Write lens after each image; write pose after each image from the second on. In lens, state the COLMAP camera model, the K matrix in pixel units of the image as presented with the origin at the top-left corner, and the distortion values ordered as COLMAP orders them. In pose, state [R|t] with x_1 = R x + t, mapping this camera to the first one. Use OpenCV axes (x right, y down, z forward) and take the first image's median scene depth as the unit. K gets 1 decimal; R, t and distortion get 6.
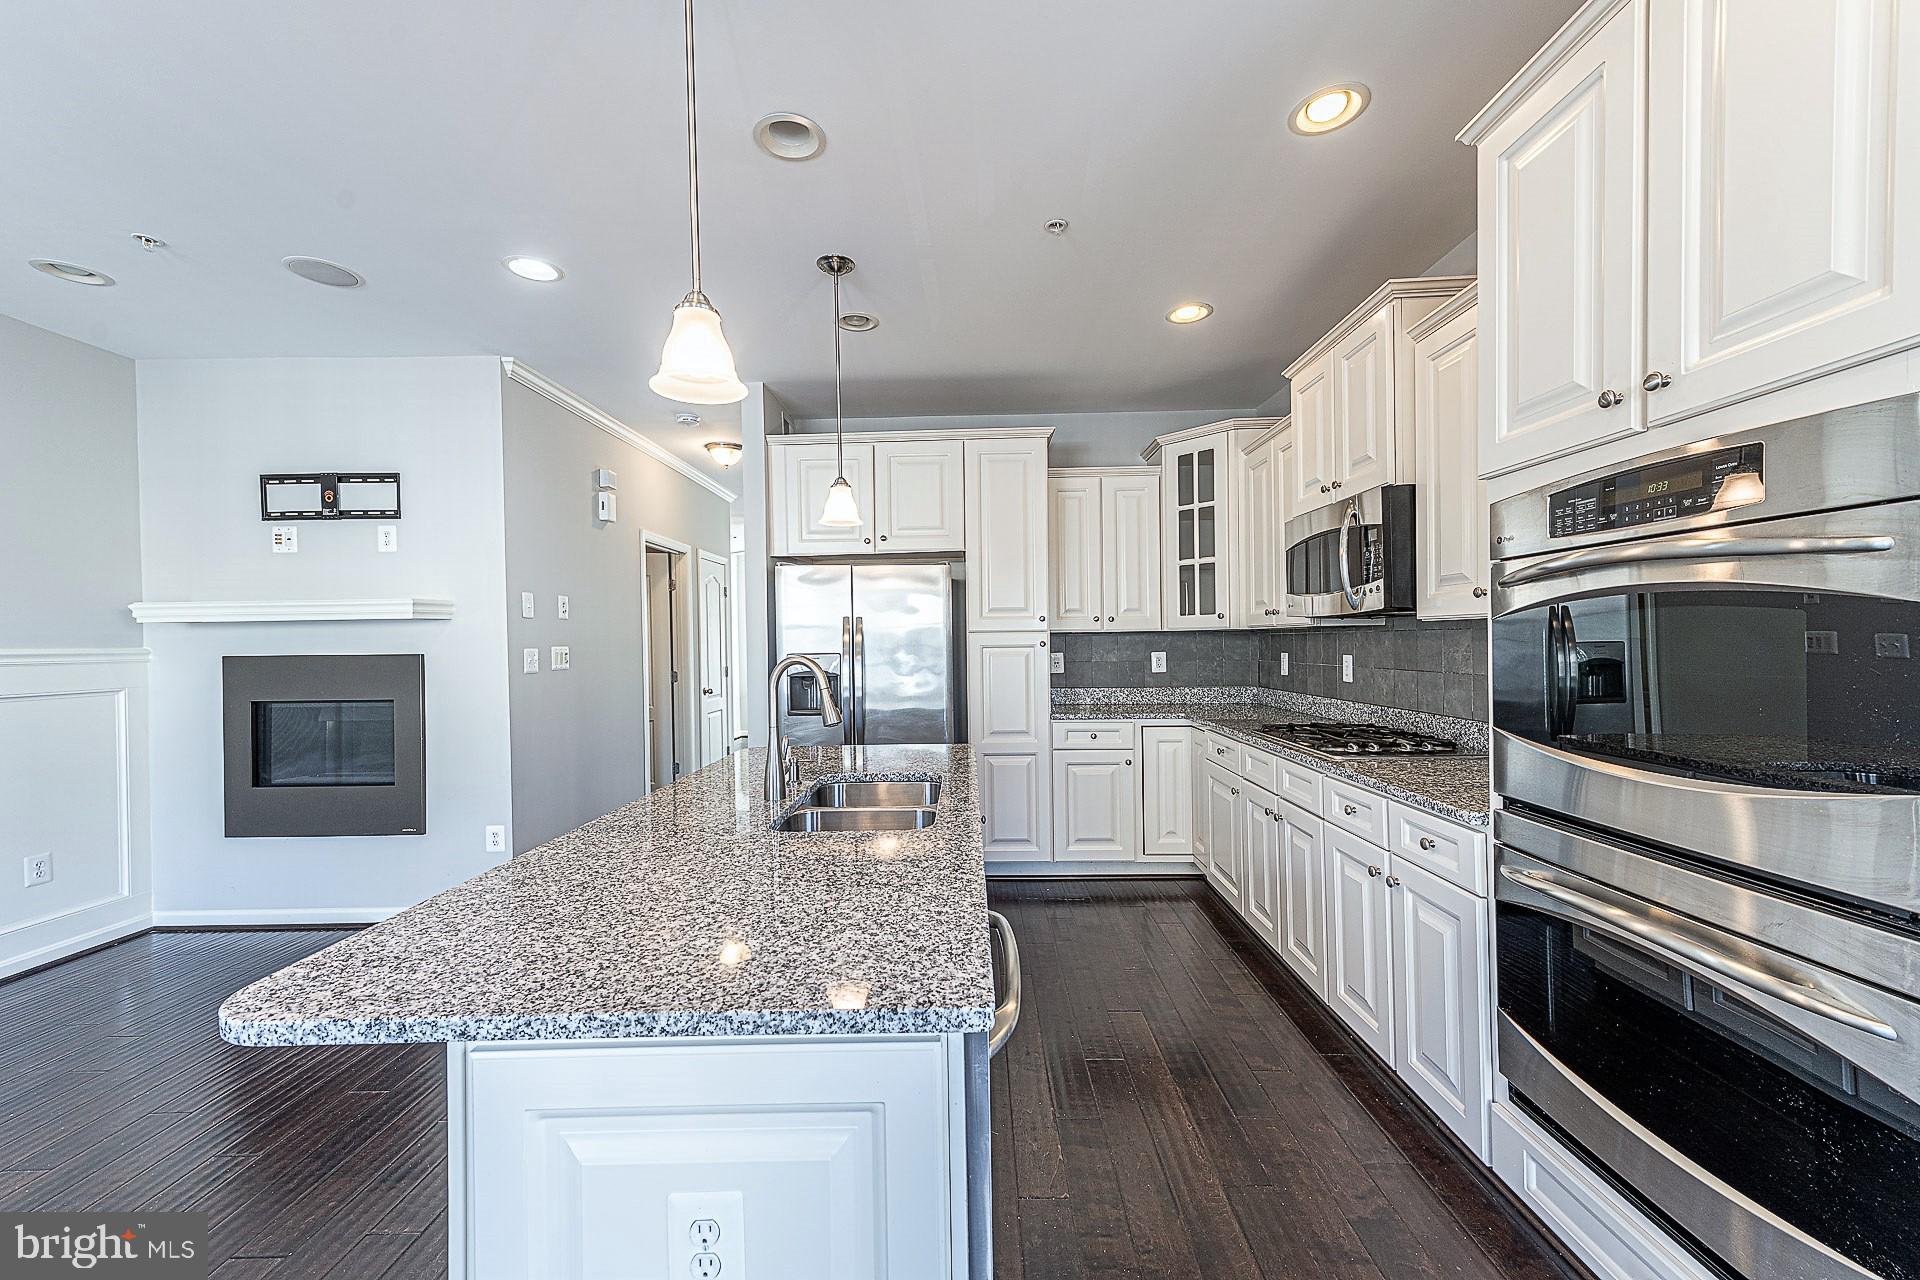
lens RADIAL K [[753.8, 0, 953.8], [0, 753.8, 644.5], [0, 0, 1]] dist [0.024417, -0.000163]
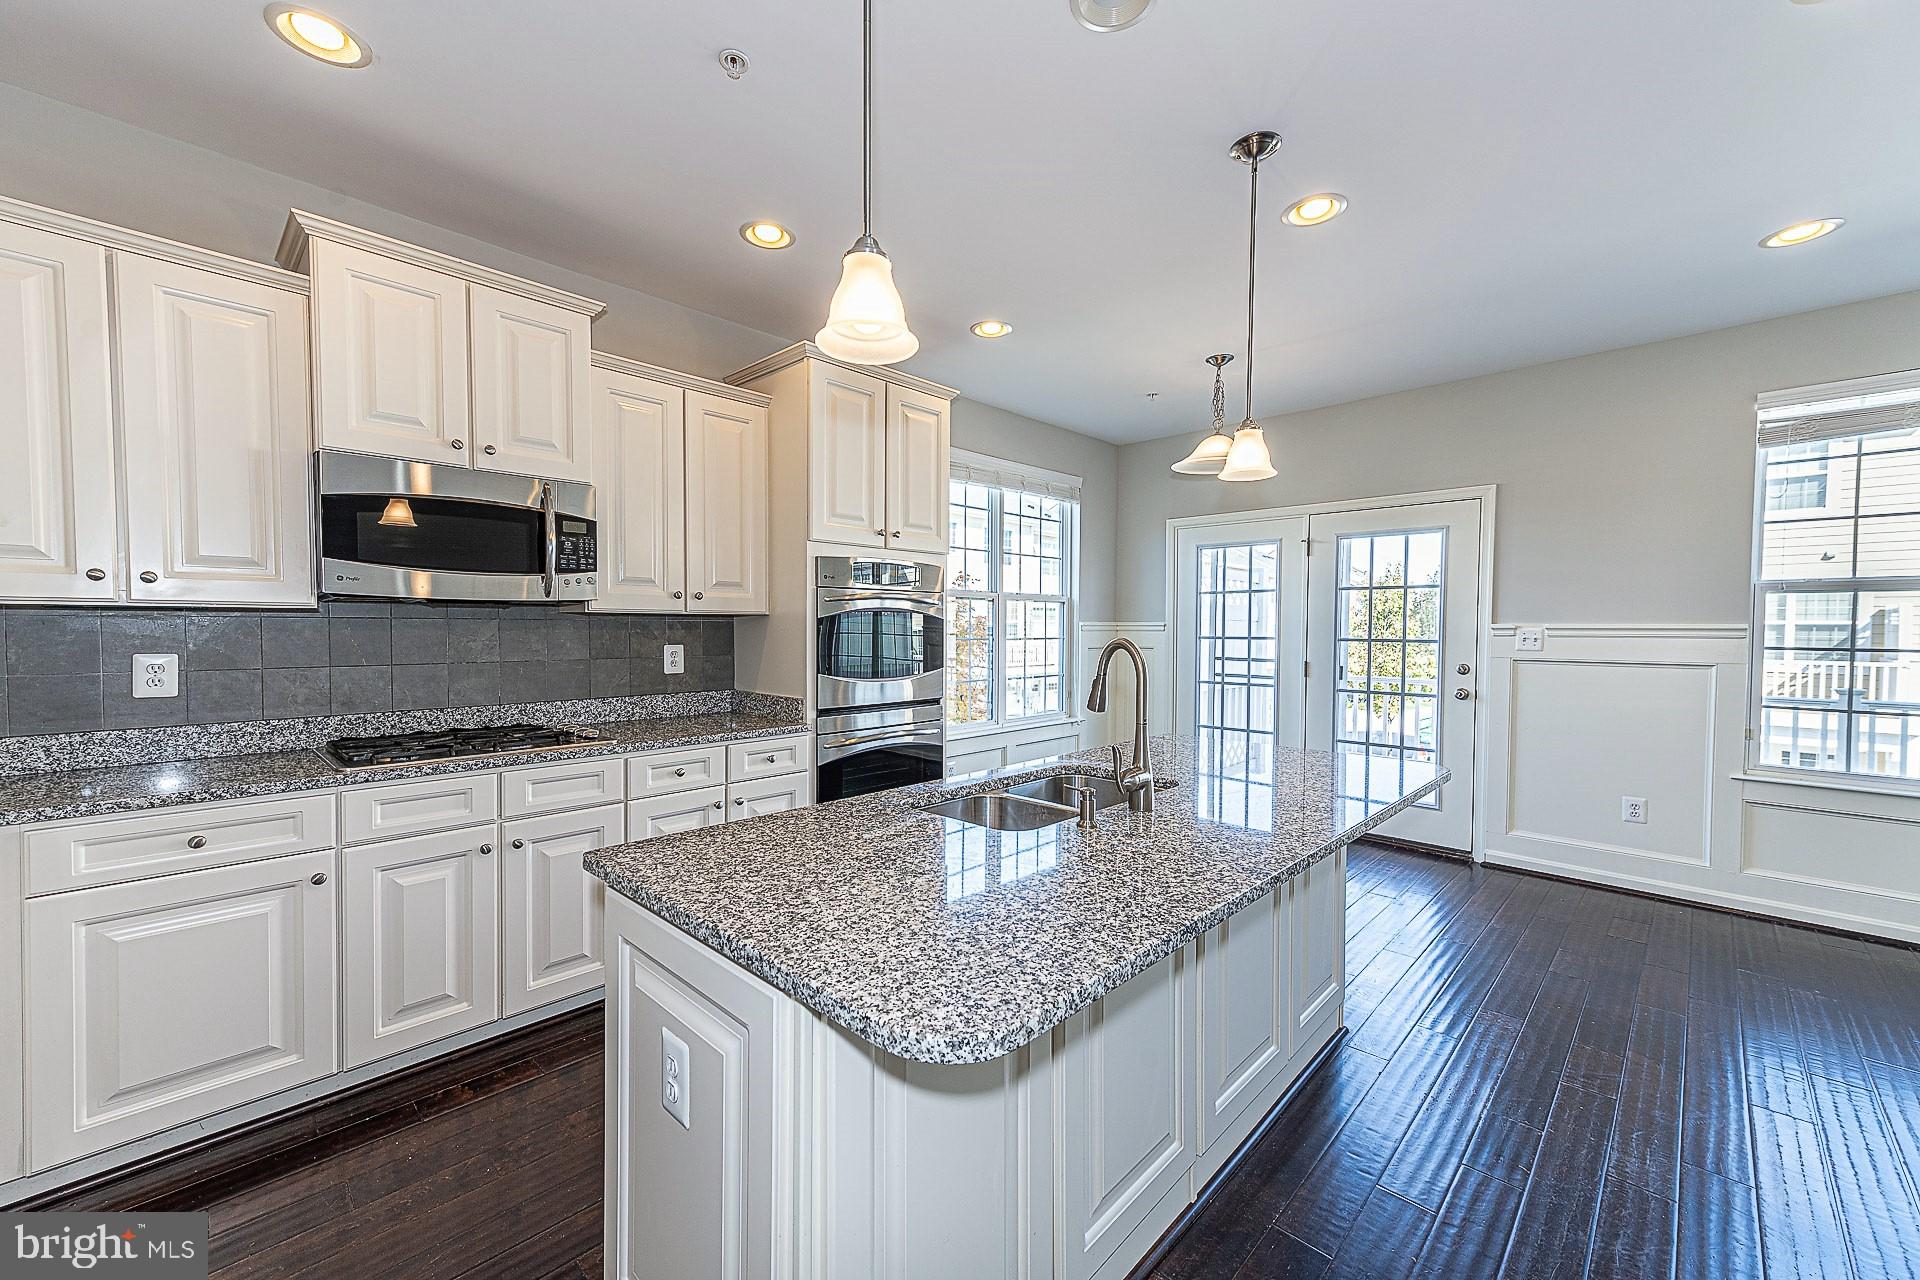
lens RADIAL K [[753.8, 0, 943.1], [0, 753.8, 644.9], [0, 0, 1]] dist [0.024417, -0.000163]
pose [[-0.715734, -0.002614, 0.698368, -0.485650], [0.012285, 0.999791, 0.016333, 0.005284], [-0.698265, 0.020269, -0.715553, 1.278381]]
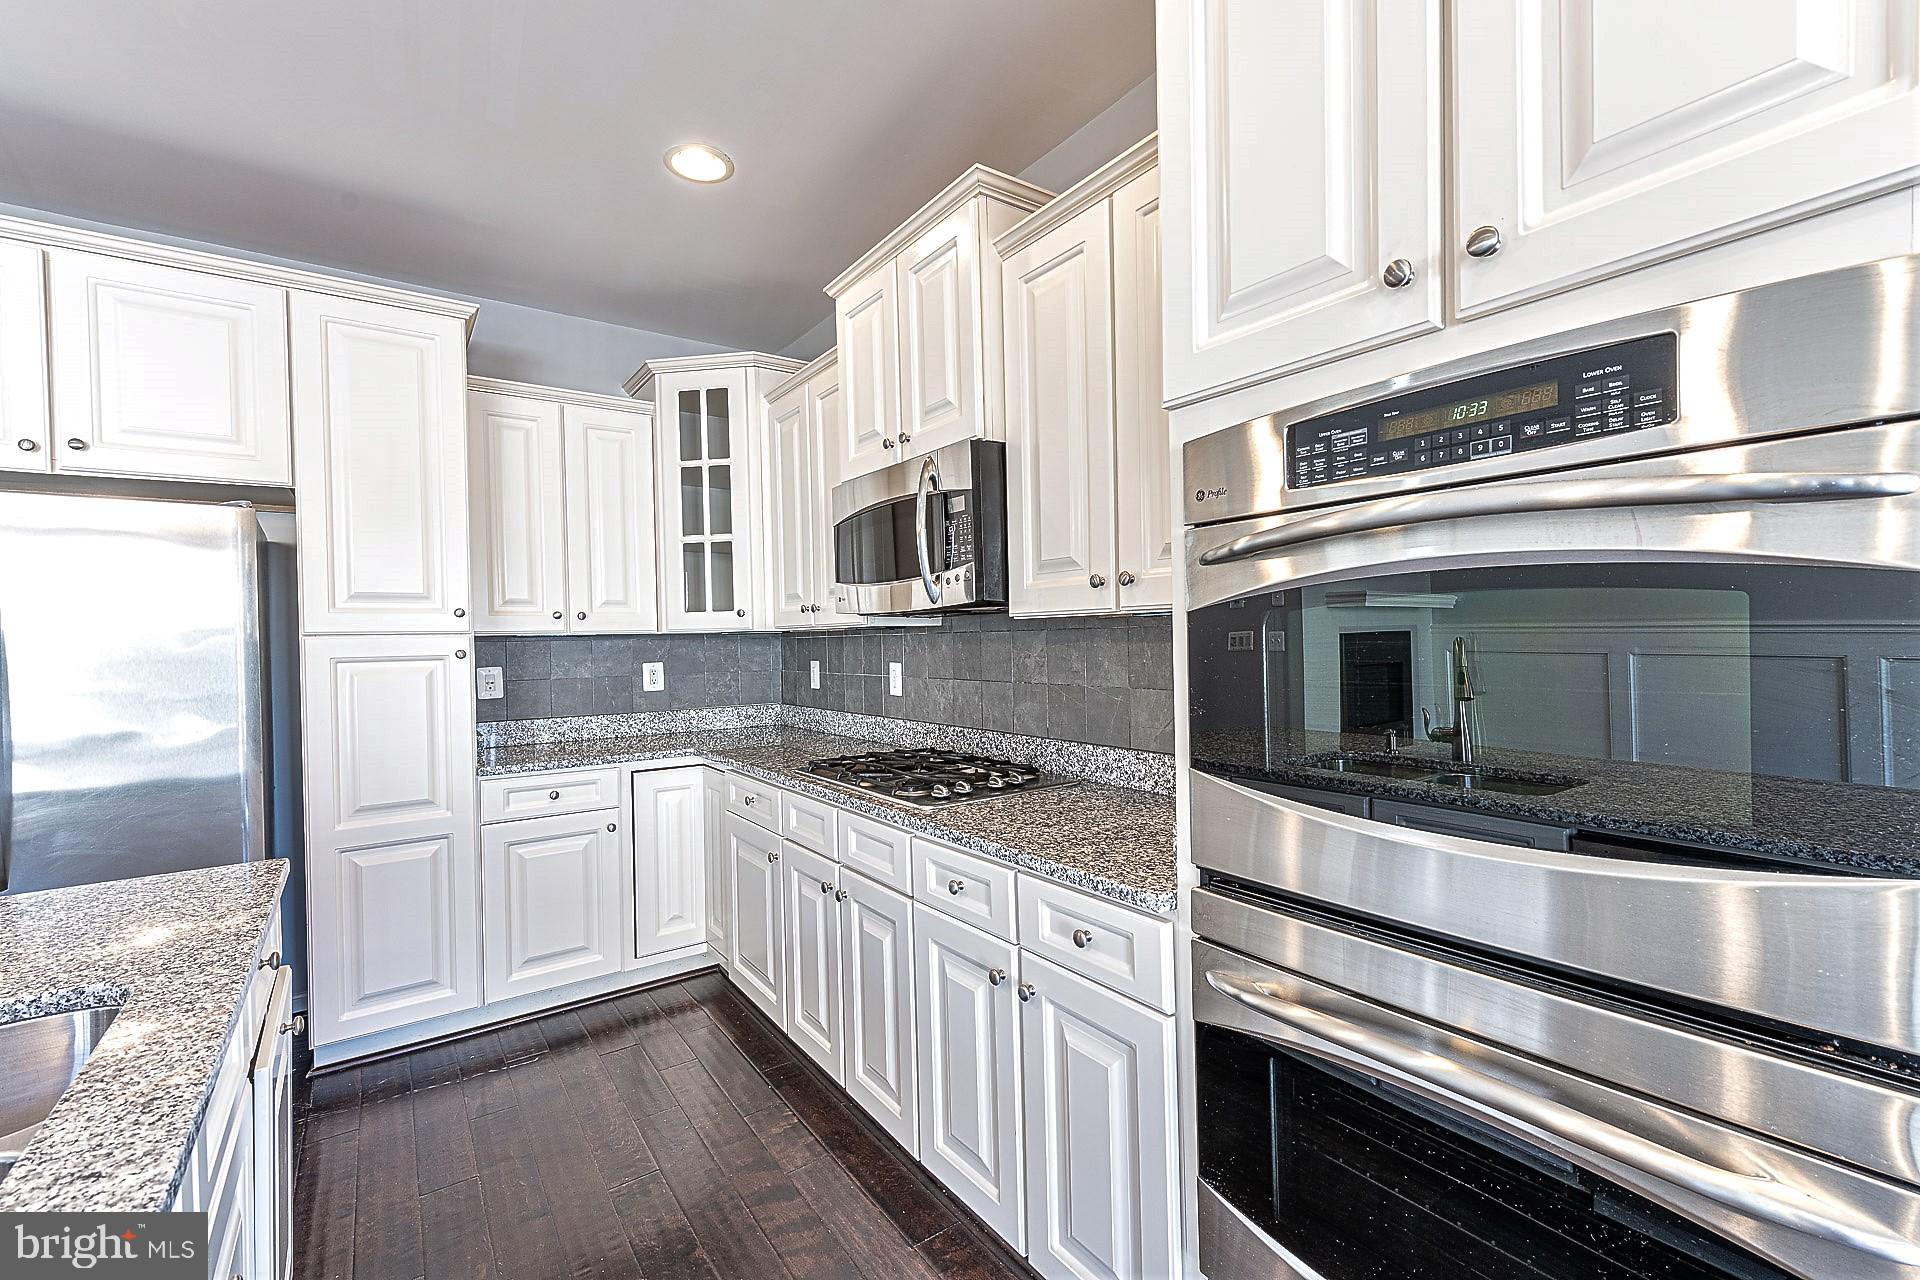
lens RADIAL K [[818.4, 0, 965.1], [0, 818.4, 644.3], [0, 0, 1]] dist [0.015398, -0.002836]
pose [[0.798367, -0.007022, 0.602130, 0.062224], [0.011820, 0.999922, -0.004012, -0.001830], [-0.602055, 0.010320, 0.798388, 0.321464]]
